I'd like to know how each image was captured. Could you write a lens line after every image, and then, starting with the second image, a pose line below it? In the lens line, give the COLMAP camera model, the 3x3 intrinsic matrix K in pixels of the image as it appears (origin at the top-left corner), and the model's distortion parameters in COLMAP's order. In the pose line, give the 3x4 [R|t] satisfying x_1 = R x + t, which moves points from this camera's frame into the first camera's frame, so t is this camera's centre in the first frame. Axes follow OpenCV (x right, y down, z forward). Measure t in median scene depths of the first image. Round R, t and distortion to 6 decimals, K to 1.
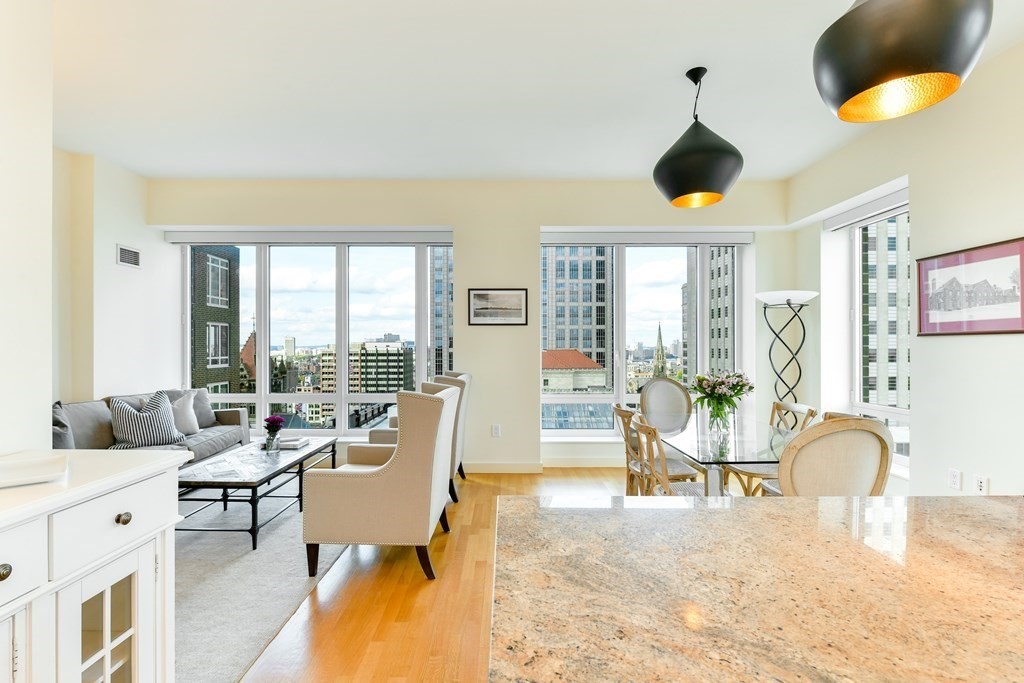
lens RADIAL K [[461.0, 0, 508.9], [0, 461.0, 349.2], [0, 0, 1]] dist [-0.002954, -0.000284]
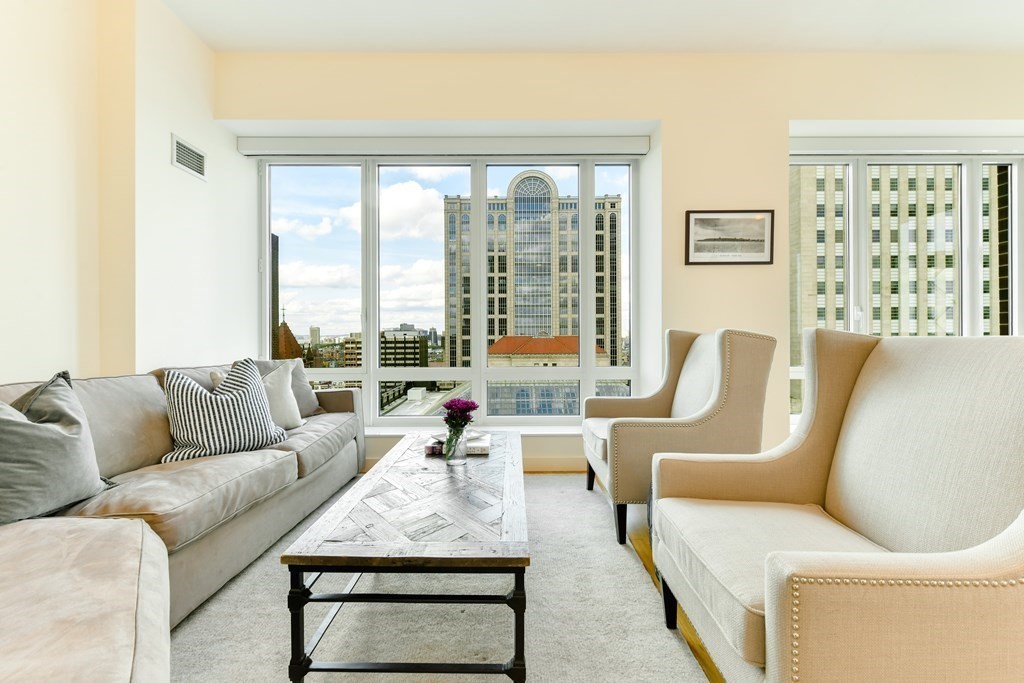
lens RADIAL K [[414.7, 0, 514.9], [0, 414.7, 336.1], [0, 0, 1]] dist [-0.001572, -0.000333]
pose [[0.999969, -0.005215, 0.005904, -0.314534], [0.005230, 0.999983, -0.002626, 0.049571], [-0.005891, 0.002657, 0.999979, 0.349036]]
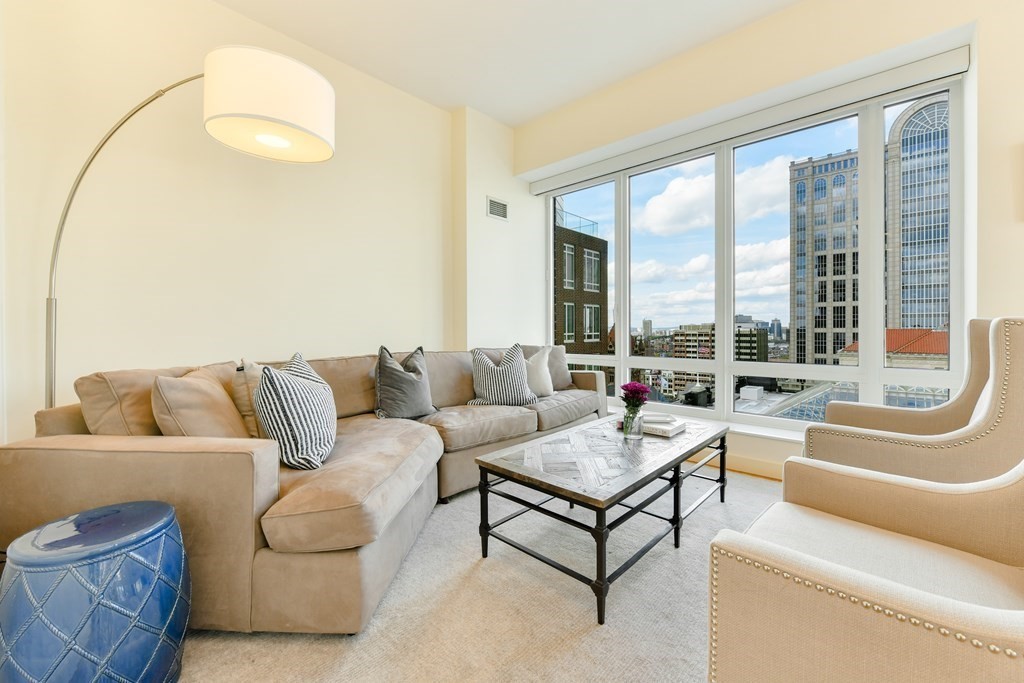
lens RADIAL K [[414.9, 0, 518.2], [0, 414.9, 332.9], [0, 0, 1]] dist [-0.001213, -0.000137]
pose [[0.734755, 0.002319, -0.678329, -0.165991], [0.001720, 0.999985, 0.005282, 0.050858], [0.678330, -0.005048, 0.734740, 0.325676]]
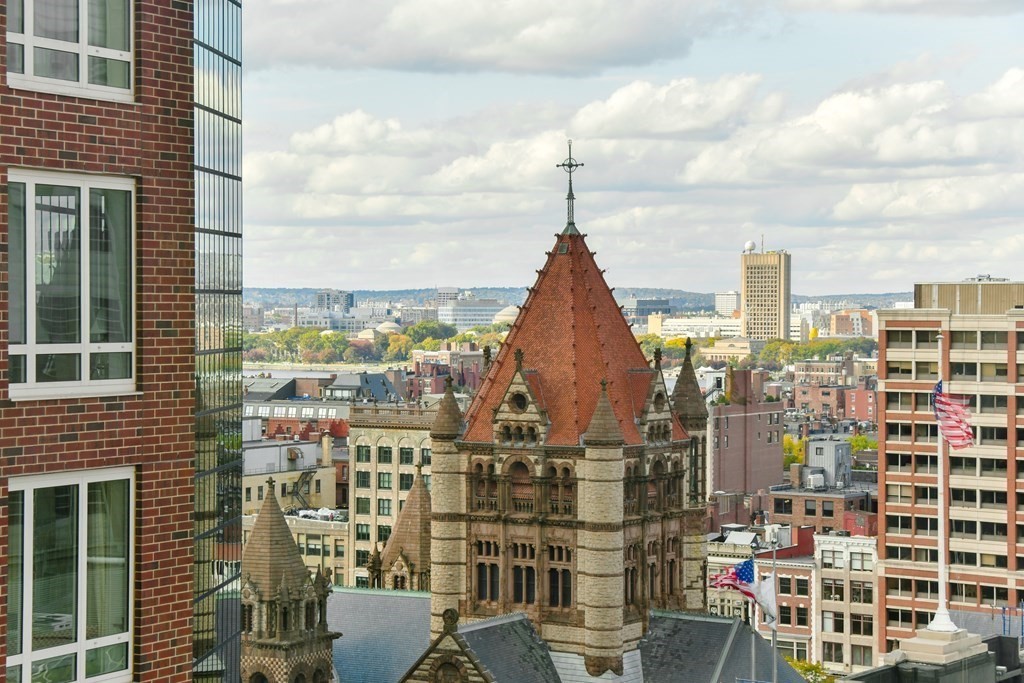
lens RADIAL K [[2375.4, 0, 512.0], [0, 2375.4, 341.5], [0, 0, 1]] dist [0.730705, 0.069386]
pose [[0.851688, 0.013075, -0.523887, 0.422646], [-0.006636, 0.999878, 0.014166, -0.003669], [0.524008, -0.008588, 0.851670, 0.918892]]
